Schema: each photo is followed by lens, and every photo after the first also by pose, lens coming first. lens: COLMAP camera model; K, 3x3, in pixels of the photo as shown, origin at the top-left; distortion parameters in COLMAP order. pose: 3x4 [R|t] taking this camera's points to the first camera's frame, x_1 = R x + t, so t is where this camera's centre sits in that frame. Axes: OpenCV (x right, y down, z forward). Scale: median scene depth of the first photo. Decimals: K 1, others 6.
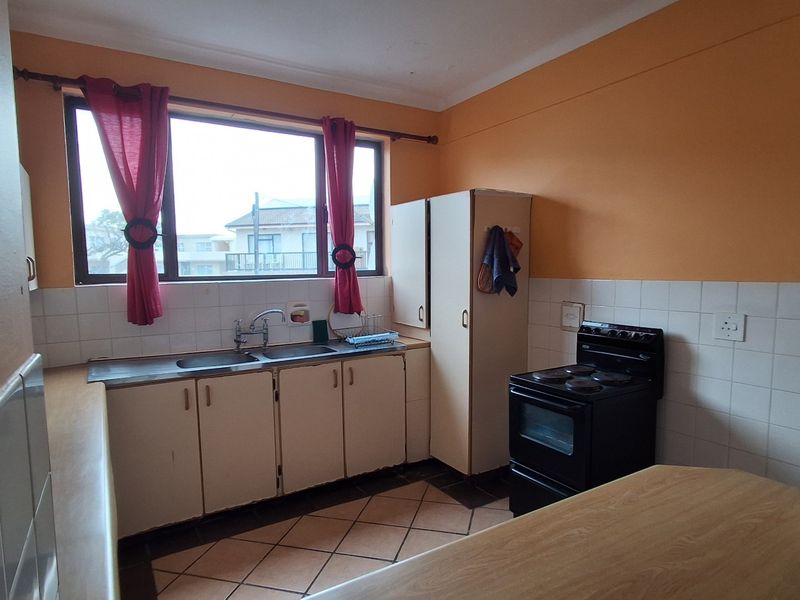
lens RADIAL K [[490.0, 0, 405.8], [0, 490.0, 314.0], [0, 0, 1]] dist [-0.001016, 0.001364]
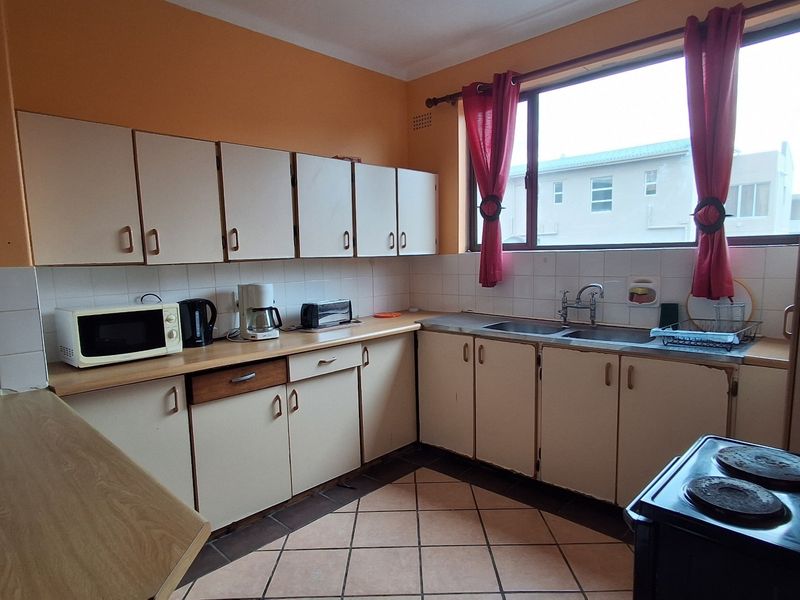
lens RADIAL K [[490.0, 0, 405.8], [0, 490.0, 314.0], [0, 0, 1]] dist [-0.001016, 0.001364]
pose [[0.247313, 0.124416, -0.960915, 0.523361], [-0.078295, 0.991045, 0.108166, -0.023955], [0.965767, 0.048484, 0.254839, 0.484529]]
